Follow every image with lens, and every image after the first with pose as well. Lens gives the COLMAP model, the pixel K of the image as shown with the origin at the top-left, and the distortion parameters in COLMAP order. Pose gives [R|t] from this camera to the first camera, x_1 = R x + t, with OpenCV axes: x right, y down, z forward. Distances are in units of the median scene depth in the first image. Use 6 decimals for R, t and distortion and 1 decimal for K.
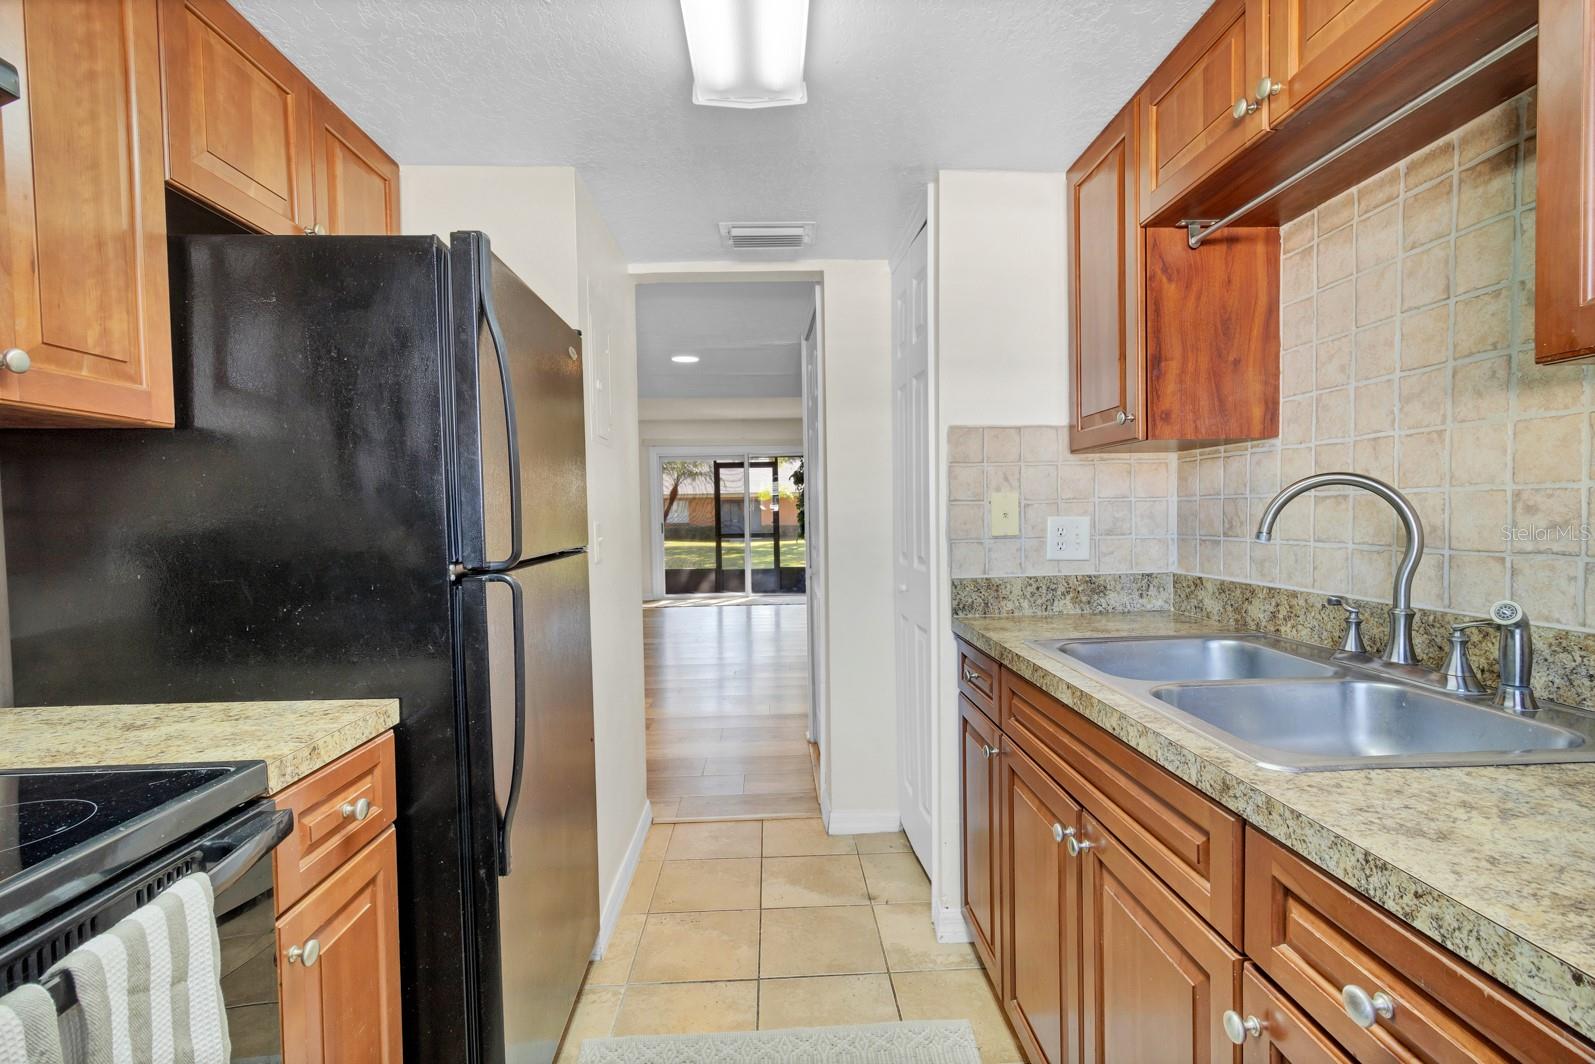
lens RADIAL K [[755.2, 0, 799.1], [0, 755.2, 534.2], [0, 0, 1]] dist [0.001447, -0.000670]
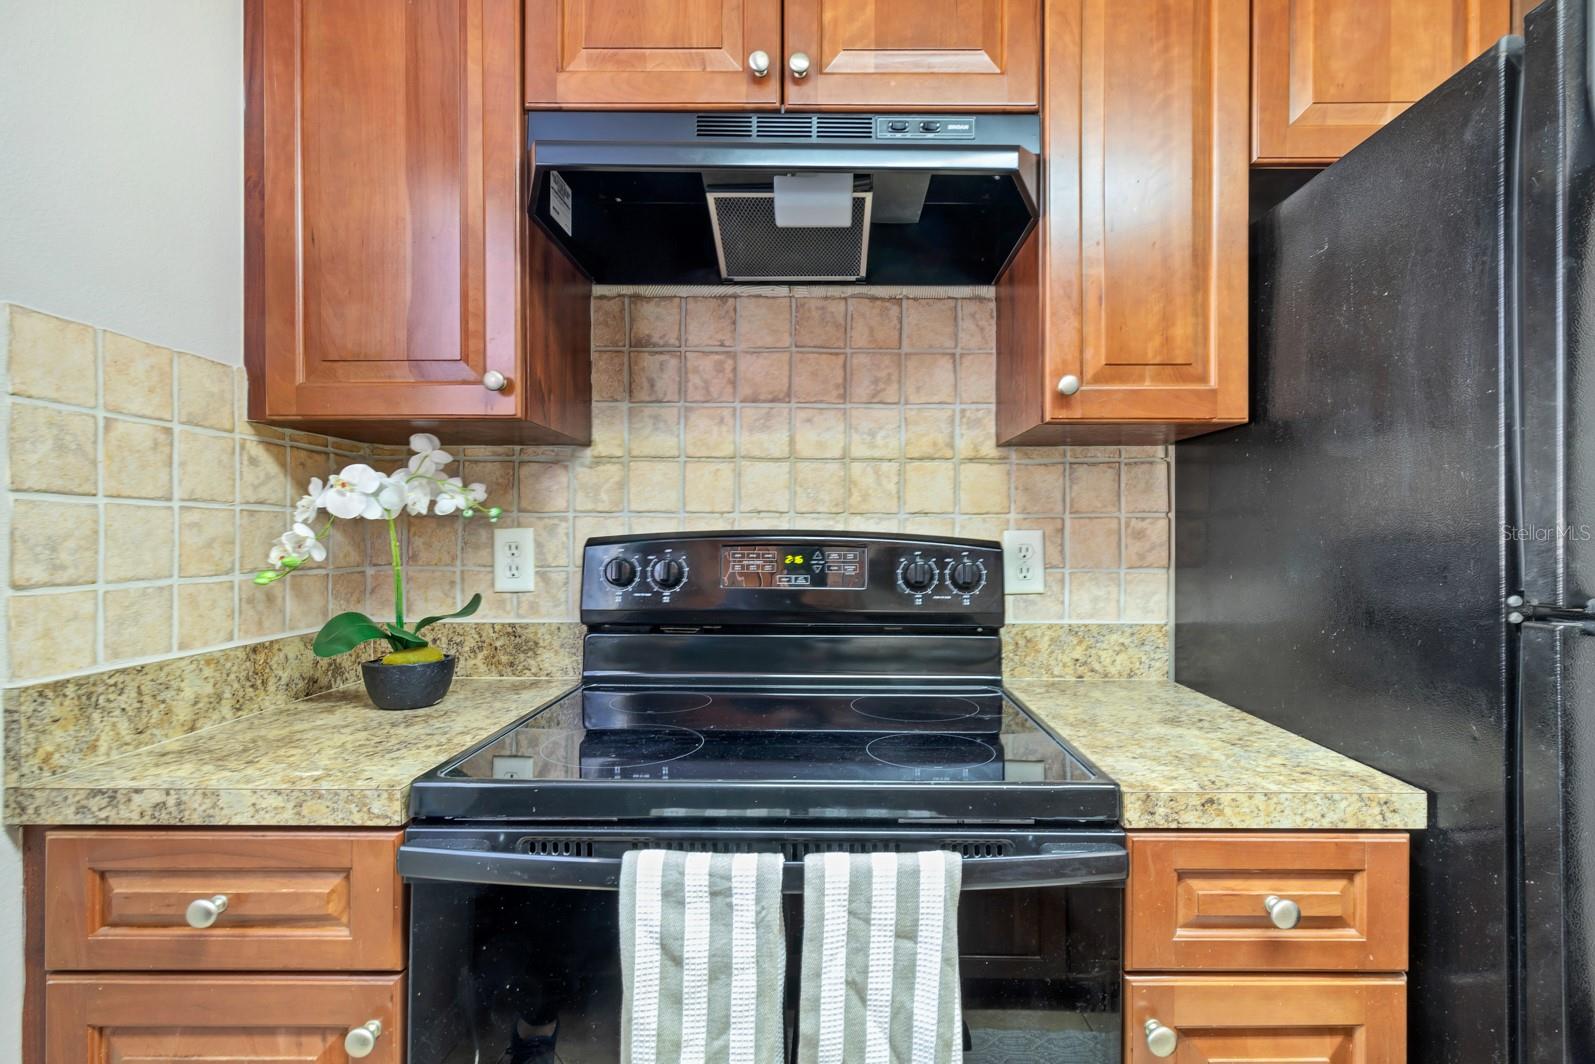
lens RADIAL K [[755.2, 0, 796.5], [0, 755.2, 533.9], [0, 0, 1]] dist [0.001447, -0.000670]
pose [[-0.045159, 0.015942, -0.998853, 0.158741], [-0.027242, 0.999481, 0.017184, -0.001675], [0.998608, 0.027987, -0.044701, 0.530909]]
